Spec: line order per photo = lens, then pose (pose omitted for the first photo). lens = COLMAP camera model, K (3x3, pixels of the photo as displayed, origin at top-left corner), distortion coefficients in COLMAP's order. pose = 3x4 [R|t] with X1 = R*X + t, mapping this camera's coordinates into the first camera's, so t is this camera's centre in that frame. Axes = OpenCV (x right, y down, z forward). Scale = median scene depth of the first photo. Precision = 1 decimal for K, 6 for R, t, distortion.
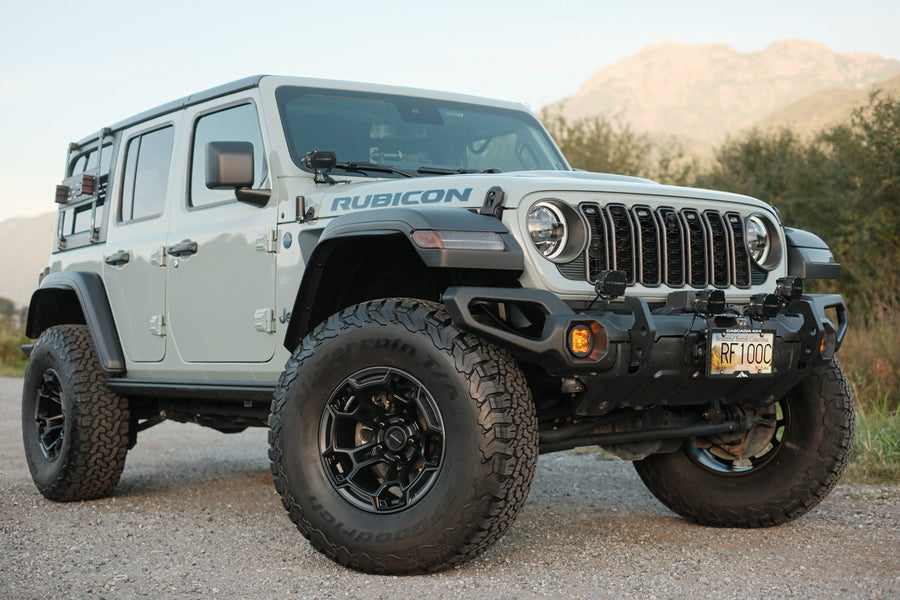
lens RADIAL K [[1393.2, 0, 450.0], [0, 1393.2, 300.0], [0, 0, 1]] dist [-0.012387, 0.006949]
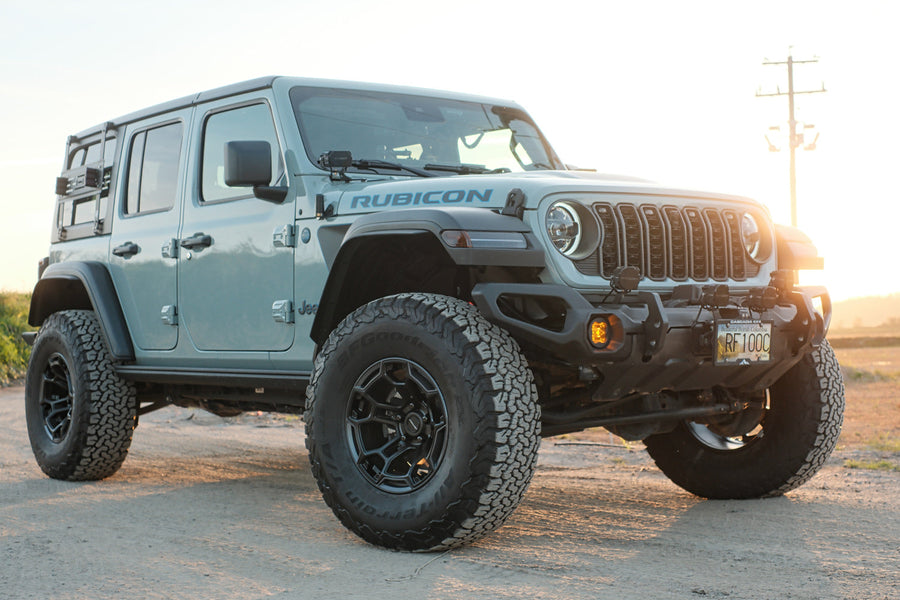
lens RADIAL K [[1393.2, 0, 450.0], [0, 1393.2, 300.0], [0, 0, 1]] dist [-0.012387, 0.006949]
pose [[0.998841, -0.005518, 0.047821, -0.068096], [0.004641, 0.999820, 0.018419, -0.015237], [-0.047914, -0.018175, 0.998686, -0.067340]]
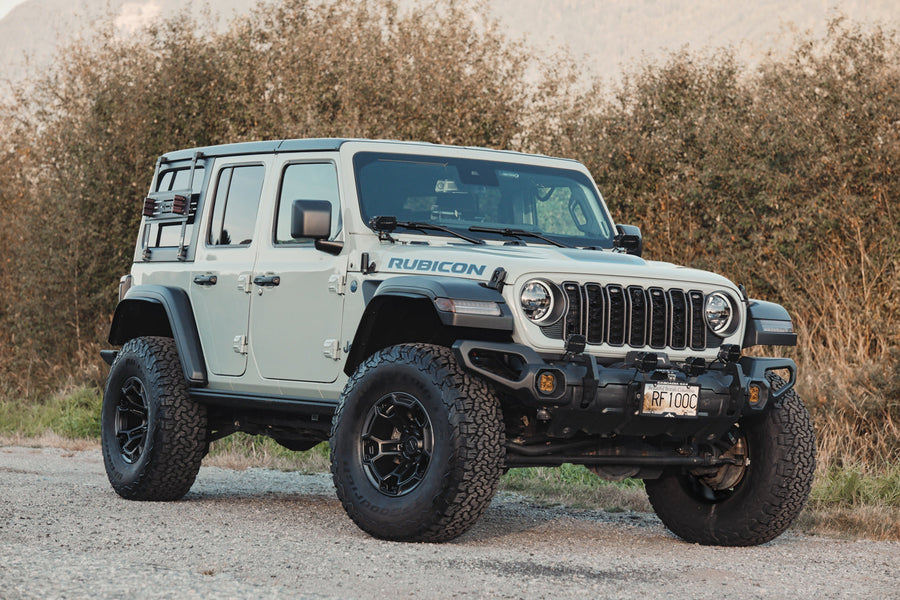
lens RADIAL K [[2938.3, 0, 450.0], [0, 2938.3, 300.0], [0, 0, 1]] dist [-0.016413, -0.058512]
pose [[0.992574, 0.061555, -0.104915, 0.283040], [-0.060081, 0.998046, 0.017156, -0.093694], [0.105766, -0.010726, 0.994333, -1.849397]]
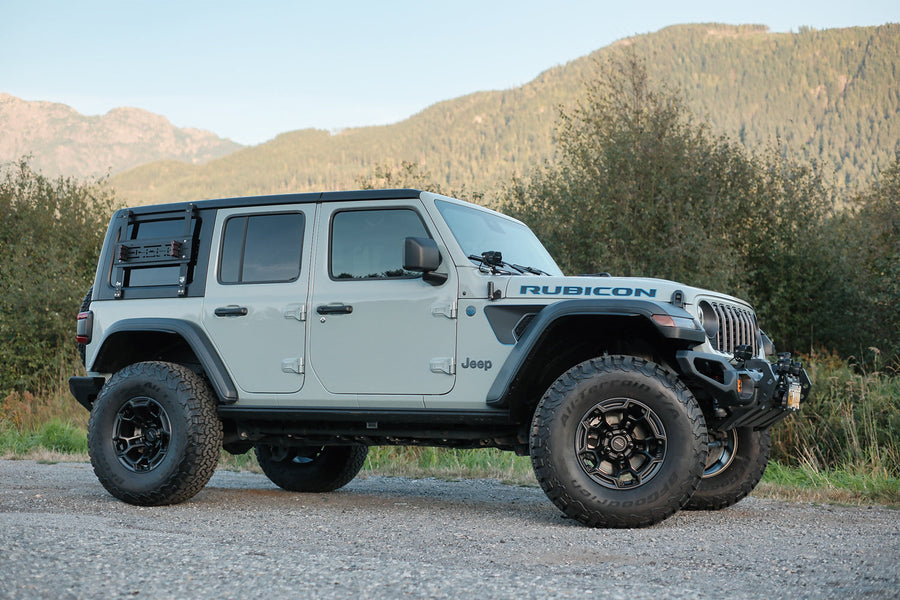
lens RADIAL K [[1393.2, 0, 450.0], [0, 1393.2, 300.0], [0, 0, 1]] dist [-0.012387, 0.006949]
pose [[0.886576, 0.064861, 0.458014, -0.931443], [-0.043398, 0.997417, -0.057242, 0.034736], [-0.460543, 0.030873, 0.887100, -0.321192]]
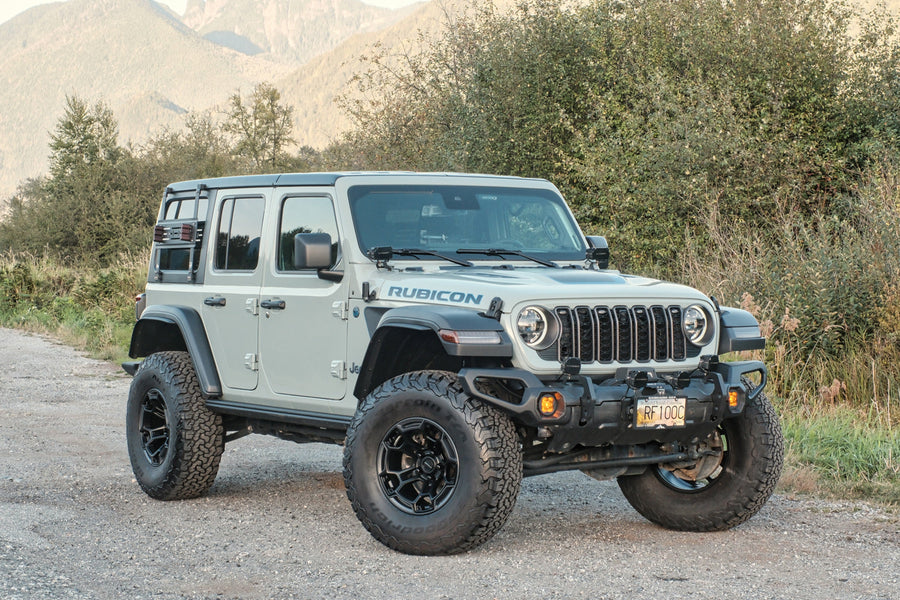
lens RADIAL K [[2231.0, 0, 475.4], [0, 2231.0, 298.8], [0, 0, 1]] dist [0.062490, 0.211853]
pose [[0.998260, 0.015258, -0.056960, 0.141525], [-0.012146, 0.998435, 0.054583, -0.203841], [0.057704, -0.053797, 0.996883, -1.335705]]
